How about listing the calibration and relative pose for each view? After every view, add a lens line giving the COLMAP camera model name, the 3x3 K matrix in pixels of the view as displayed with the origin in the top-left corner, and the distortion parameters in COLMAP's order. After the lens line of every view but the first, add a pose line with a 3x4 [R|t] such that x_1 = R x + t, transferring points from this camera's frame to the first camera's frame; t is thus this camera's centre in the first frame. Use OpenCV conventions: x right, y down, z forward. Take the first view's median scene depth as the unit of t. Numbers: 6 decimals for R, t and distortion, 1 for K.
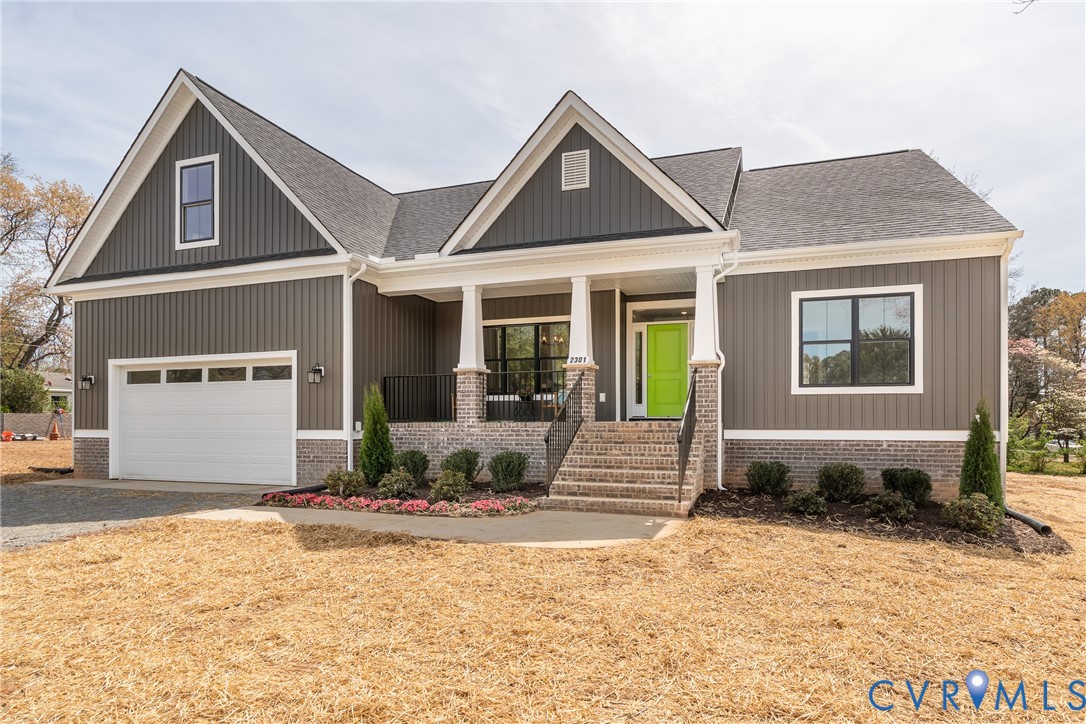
lens RADIAL K [[560.1, 0, 582.4], [0, 560.1, 420.1], [0, 0, 1]] dist [-0.001950, 0.000571]
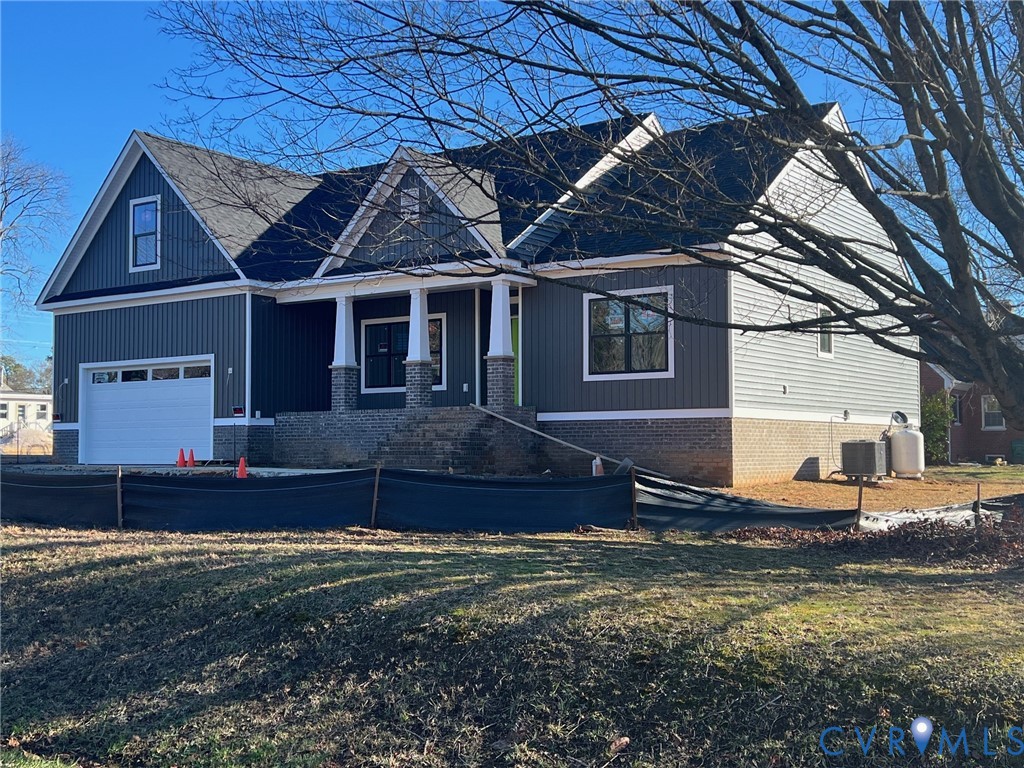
lens RADIAL K [[1159.0, 0, 477.4], [0, 1159.0, 382.9], [0, 0, 1]] dist [0.103582, -0.002143]
pose [[0.947718, -0.021126, -0.318409, 0.844872], [0.004588, 0.998605, -0.052598, 0.076083], [0.319076, 0.048387, 0.946493, -1.227935]]
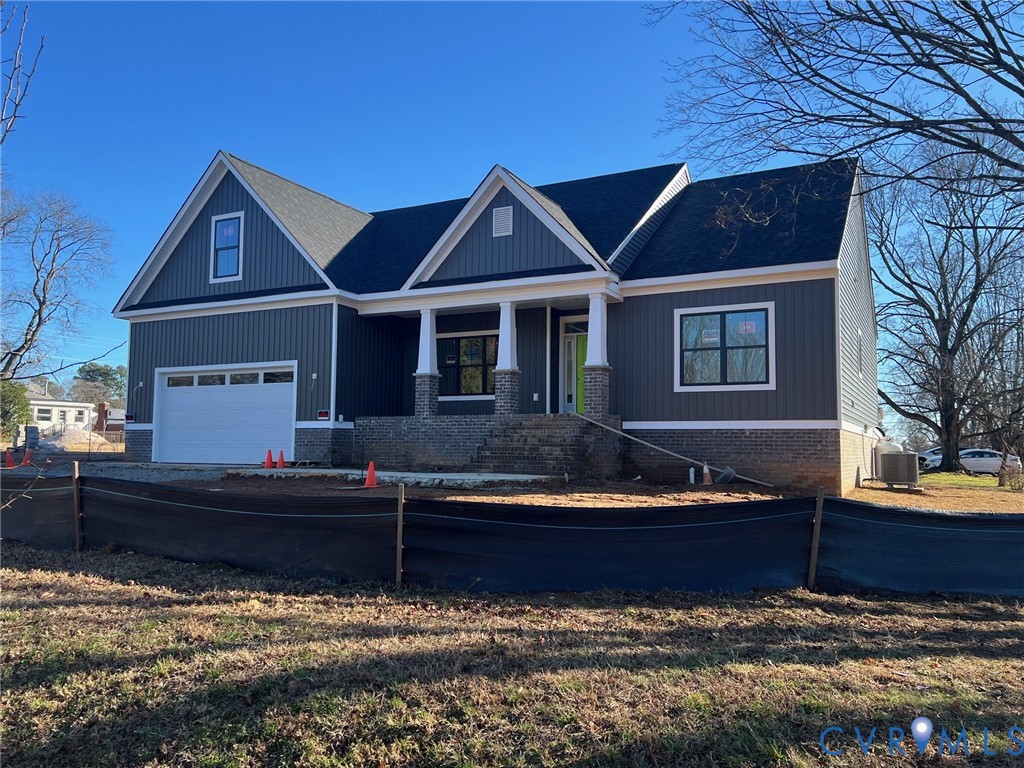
lens RADIAL K [[786.9, 0, 486.7], [0, 786.9, 384.7], [0, 0, 1]] dist [0.076611, -0.002652]
pose [[0.980915, -0.004483, -0.194387, 0.277170], [-0.010993, 0.996857, -0.078462, 0.071256], [0.194128, 0.079101, 0.977782, -0.703200]]
